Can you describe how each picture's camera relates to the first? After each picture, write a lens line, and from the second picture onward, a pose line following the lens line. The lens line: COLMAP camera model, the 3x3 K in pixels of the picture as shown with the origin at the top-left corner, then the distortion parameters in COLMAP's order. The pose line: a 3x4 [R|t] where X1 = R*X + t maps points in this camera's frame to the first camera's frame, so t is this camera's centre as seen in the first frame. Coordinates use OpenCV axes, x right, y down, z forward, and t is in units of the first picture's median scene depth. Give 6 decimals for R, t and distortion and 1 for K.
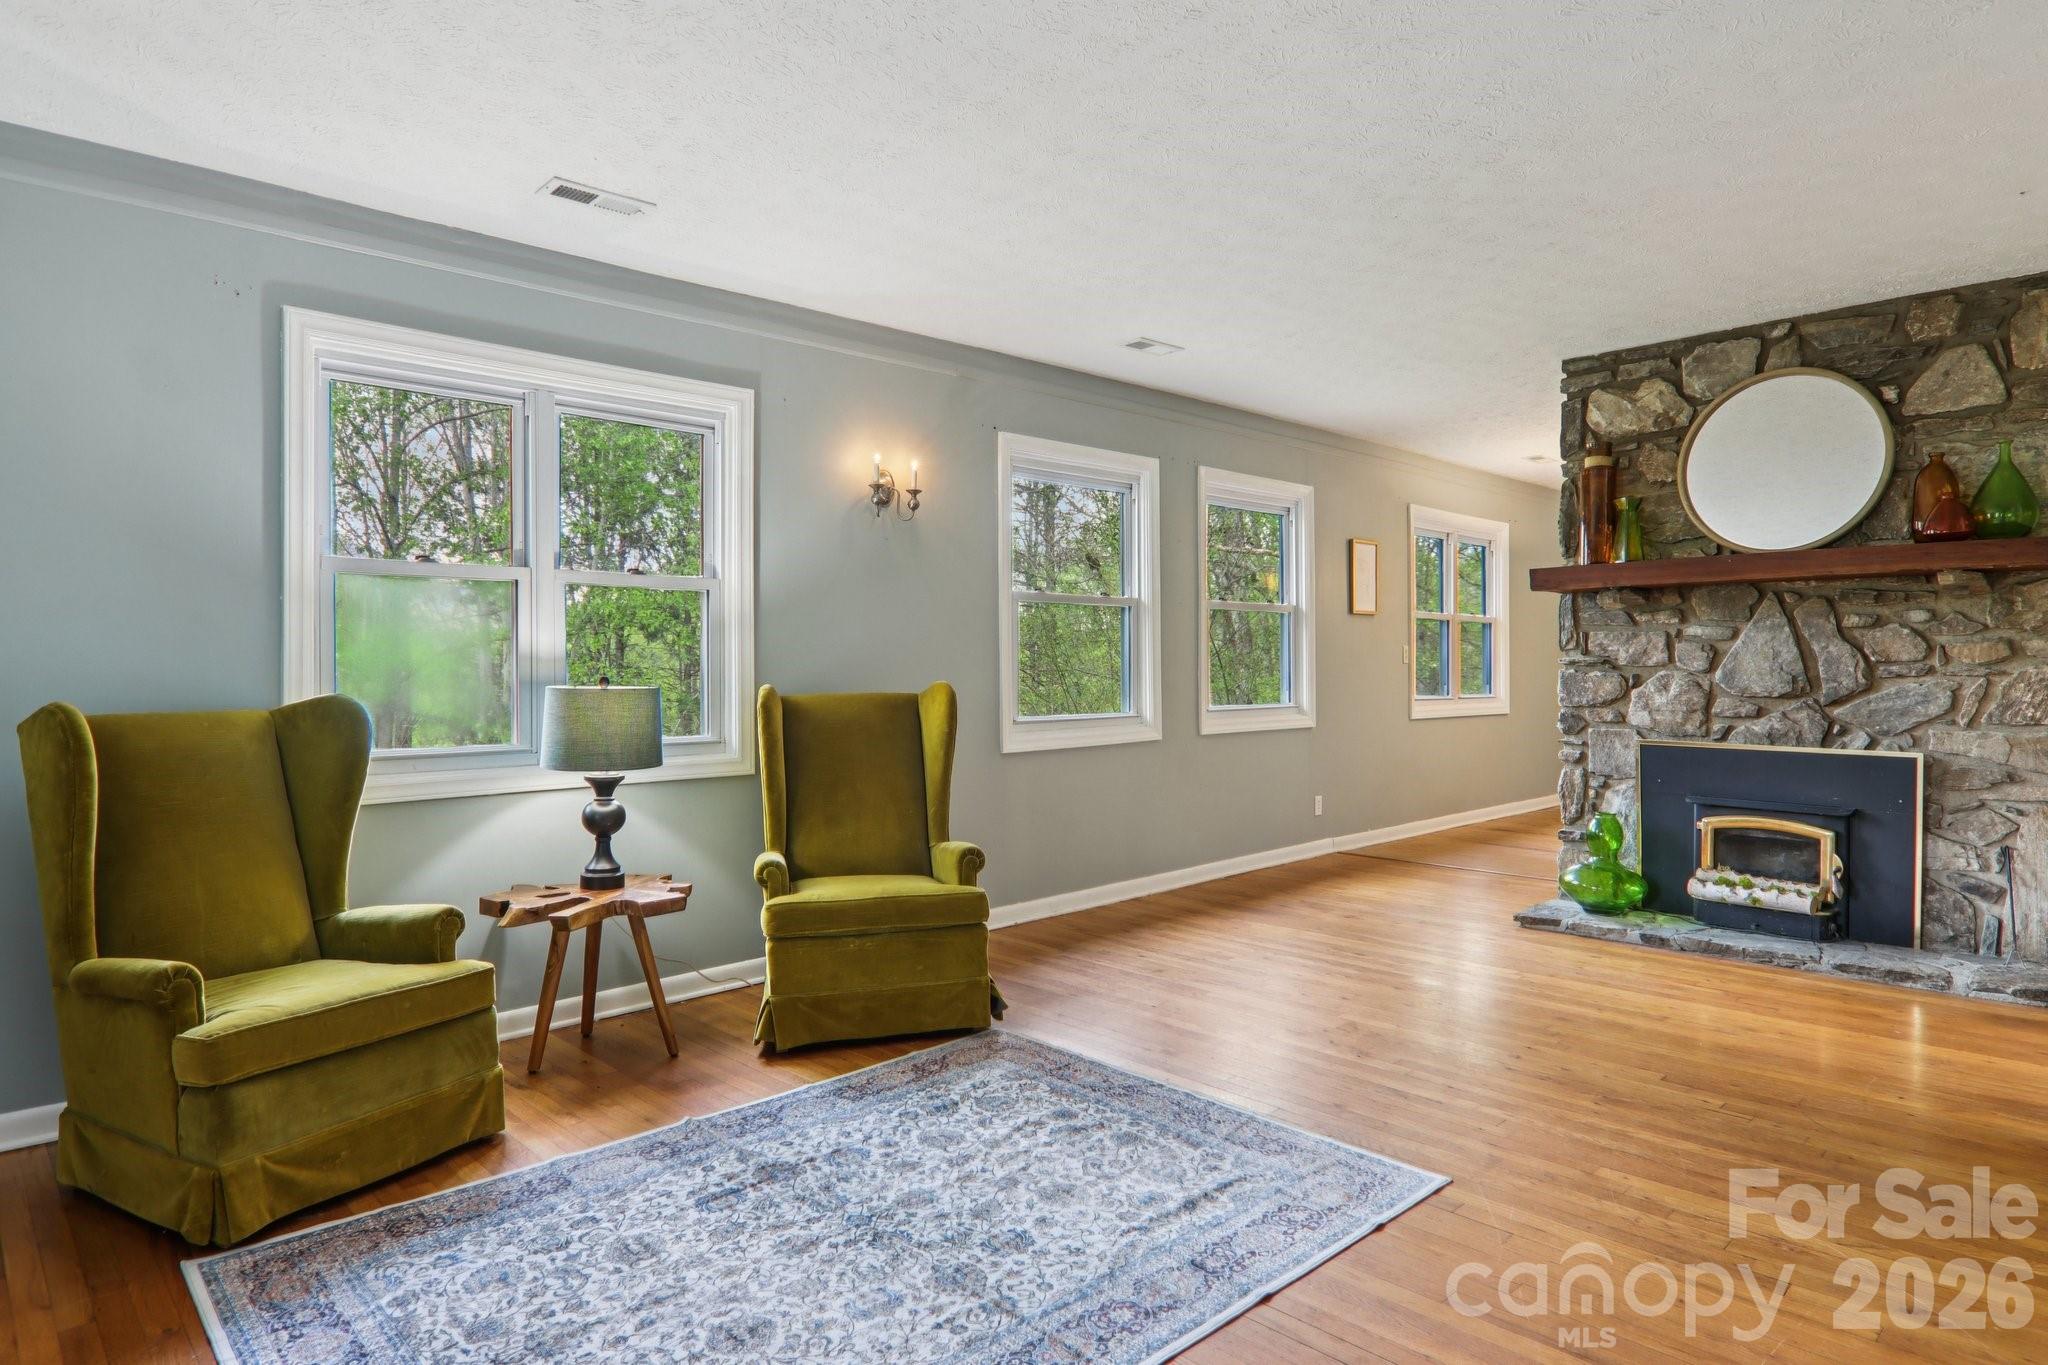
lens RADIAL K [[1152.5, 0, 1023.3], [0, 1152.5, 696.6], [0, 0, 1]] dist [0.005483, -0.021872]
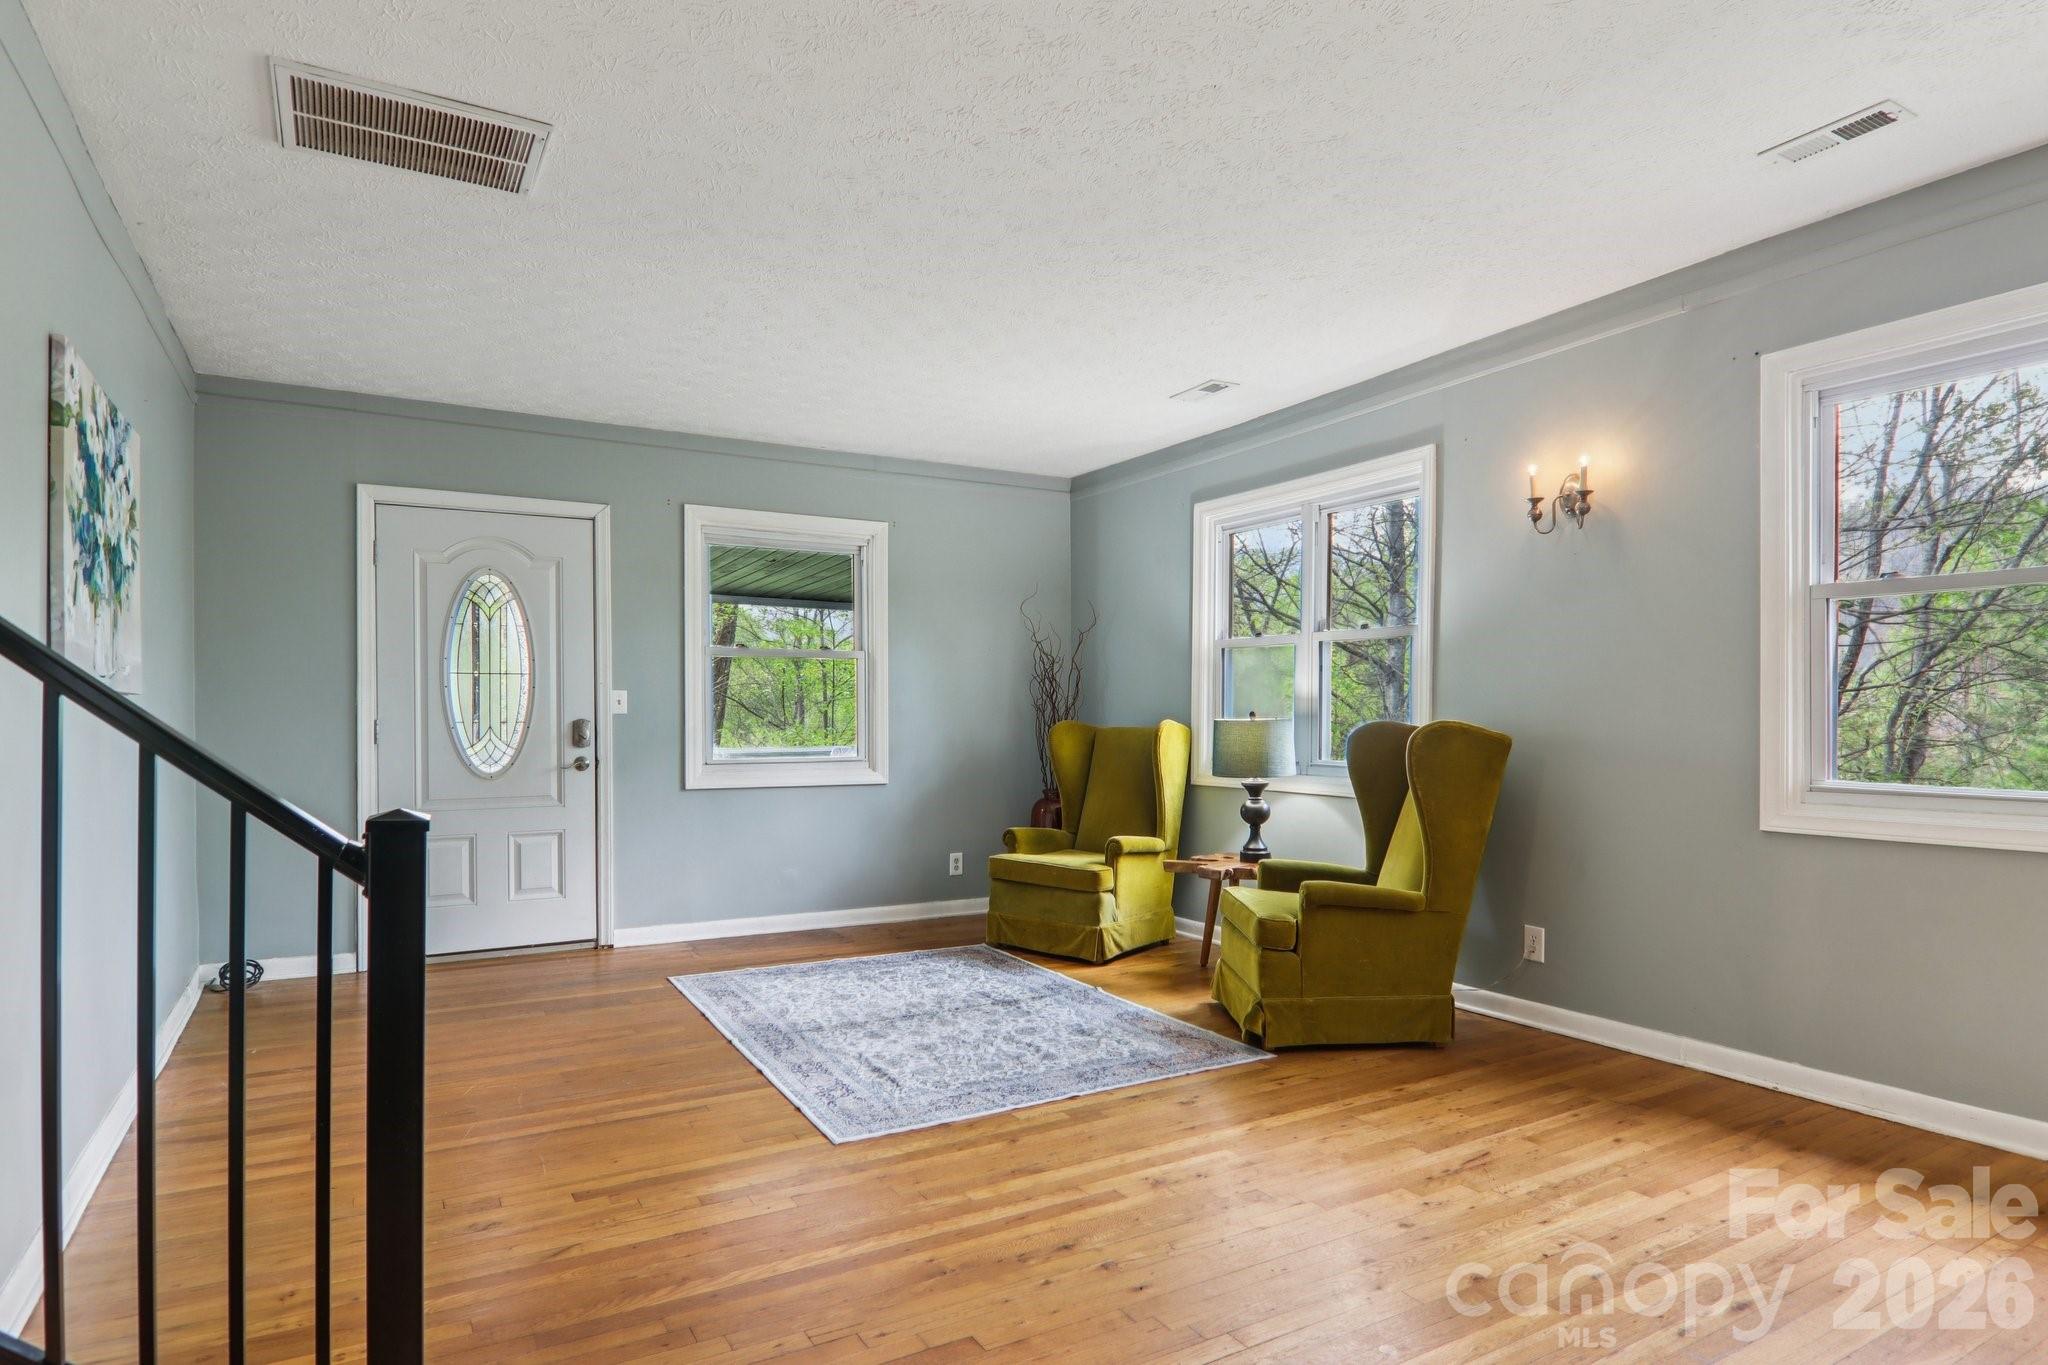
lens RADIAL K [[1146.6, 0, 1028.9], [0, 1146.6, 747.0], [0, 0, 1]] dist [-0.002241, -0.000742]
pose [[-0.236534, 0.039238, -0.970831, 0.879127], [-0.017761, 0.998843, 0.044697, -0.026523], [0.971461, 0.027815, -0.235563, 0.883511]]
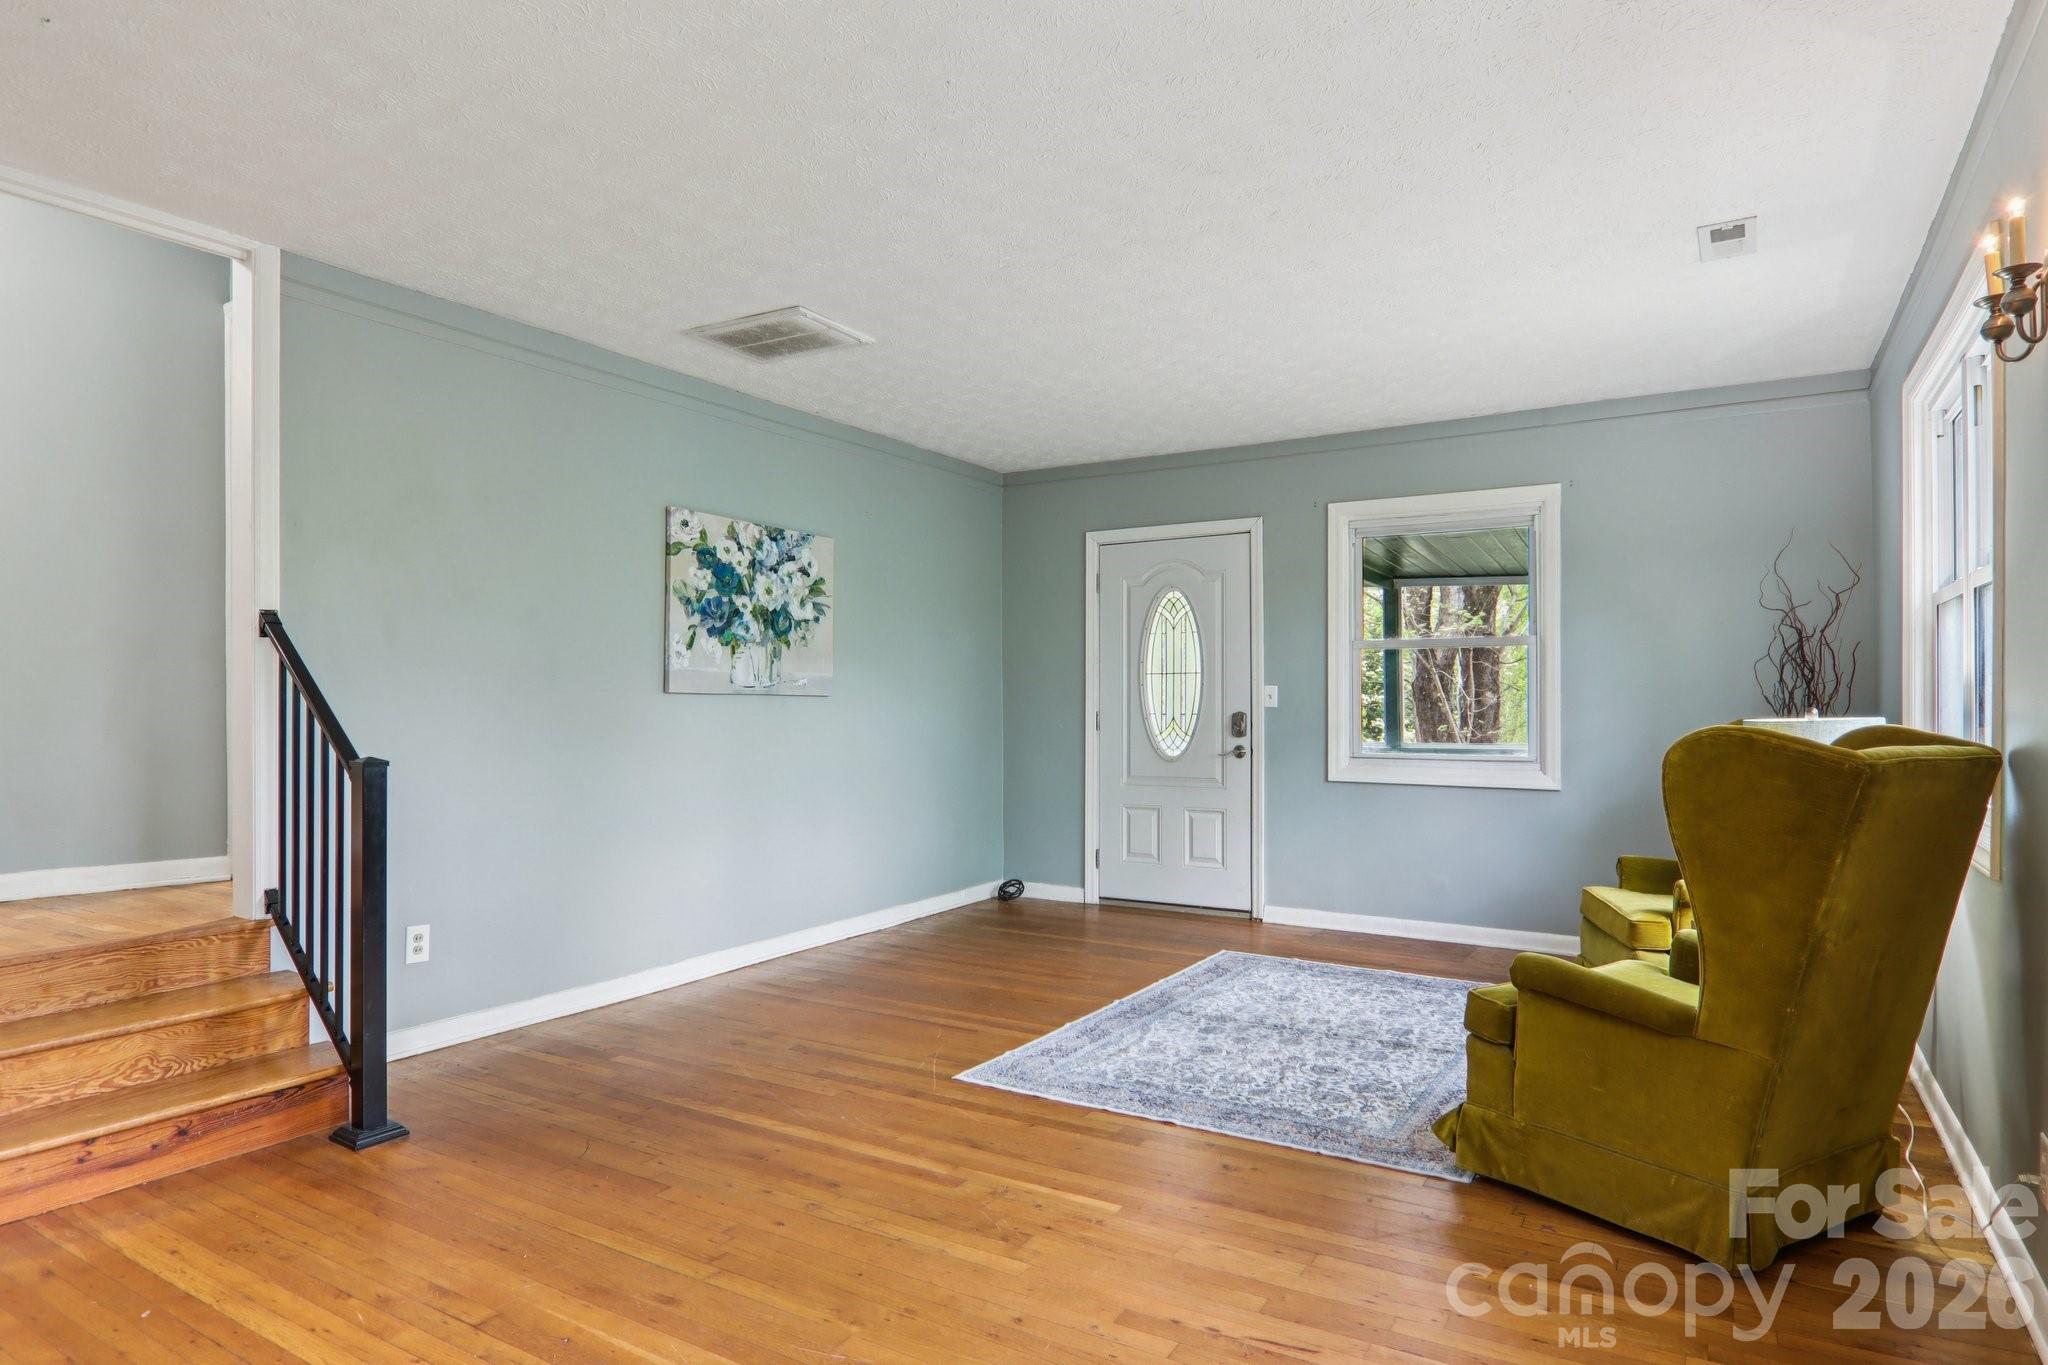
lens RADIAL K [[1158.4, 0, 1020.9], [0, 1158.4, 719.8], [0, 0, 1]] dist [-0.000957, -0.014984]
pose [[-0.966722, 0.014196, -0.255437, 0.388041], [0.004624, 0.999266, 0.038034, -0.037901], [0.255789, 0.035588, -0.966077, 1.422658]]
